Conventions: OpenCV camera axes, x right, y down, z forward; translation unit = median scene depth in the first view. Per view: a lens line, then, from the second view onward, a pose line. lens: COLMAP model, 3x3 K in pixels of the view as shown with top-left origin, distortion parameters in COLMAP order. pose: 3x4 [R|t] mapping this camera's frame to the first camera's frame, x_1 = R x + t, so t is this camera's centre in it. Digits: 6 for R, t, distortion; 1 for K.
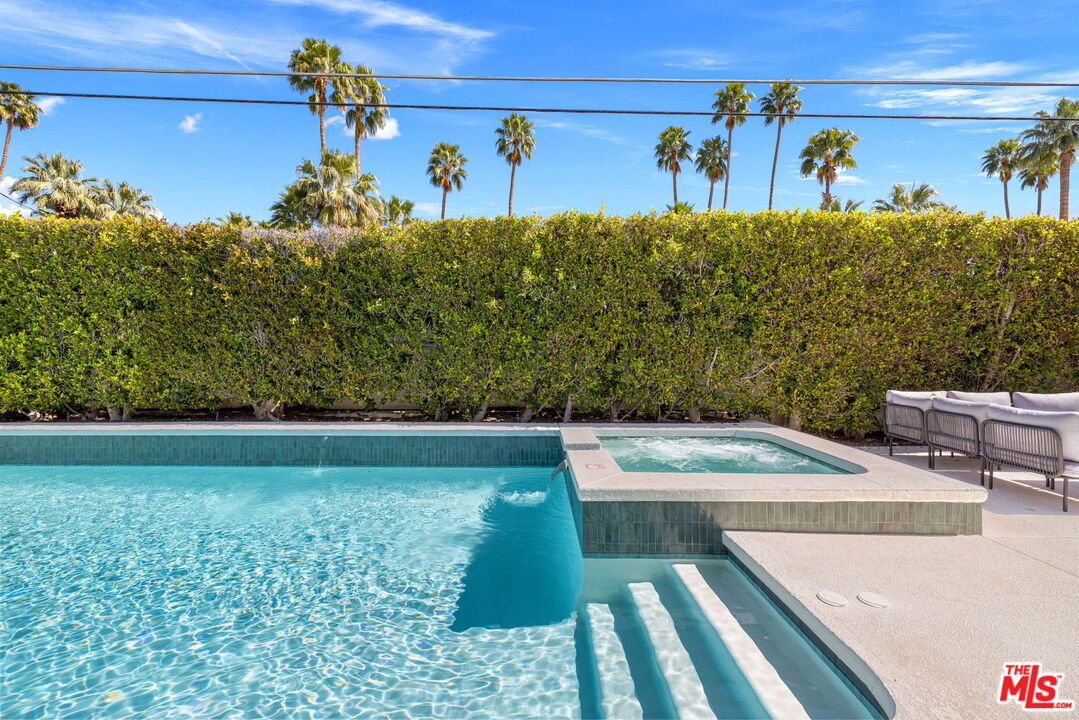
lens RADIAL K [[452.8, 0, 539.4], [0, 452.8, 353.4], [0, 0, 1]] dist [-0.001451, -0.000467]
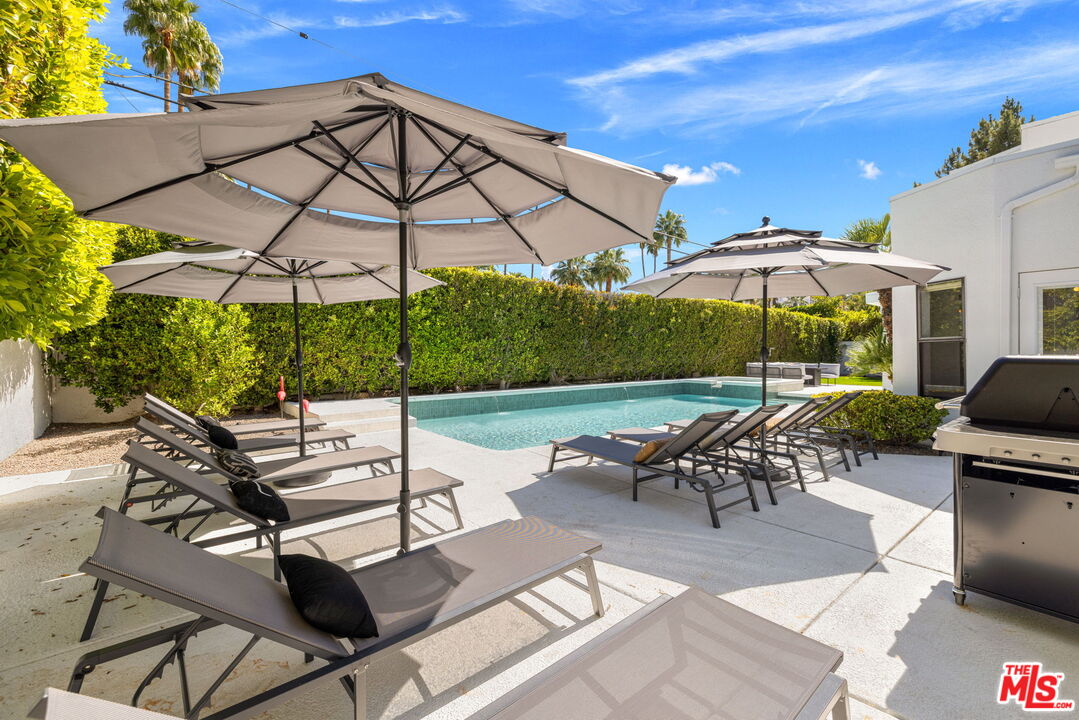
lens RADIAL K [[453.1, 0, 538.3], [0, 453.1, 355.7], [0, 0, 1]] dist [0.003004, 0.000260]
pose [[0.783822, -0.003976, 0.620973, -0.331019], [-0.002048, 0.999958, 0.008987, 0.000186], [-0.620982, -0.008316, 0.783781, -0.082244]]
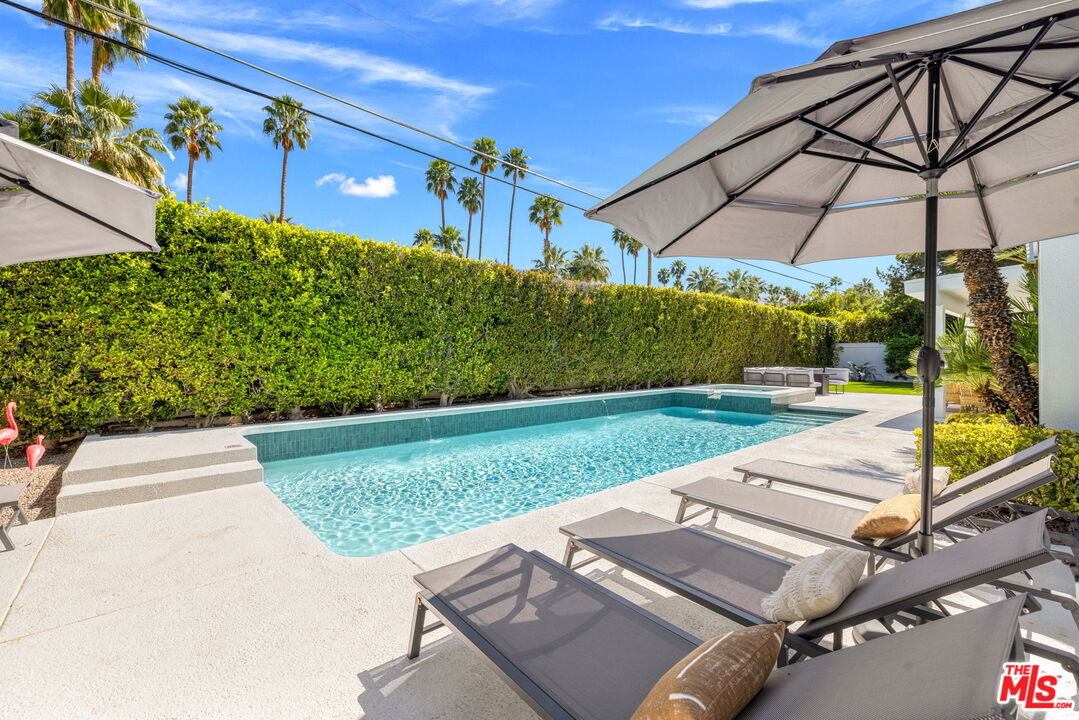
lens RADIAL K [[453.1, 0, 538.3], [0, 453.1, 355.7], [0, 0, 1]] dist [0.003004, 0.000260]
pose [[0.757306, -0.002128, 0.653057, -0.277410], [0.001469, 0.999998, 0.001556, -0.000415], [-0.653059, -0.000220, 0.757307, -0.037473]]
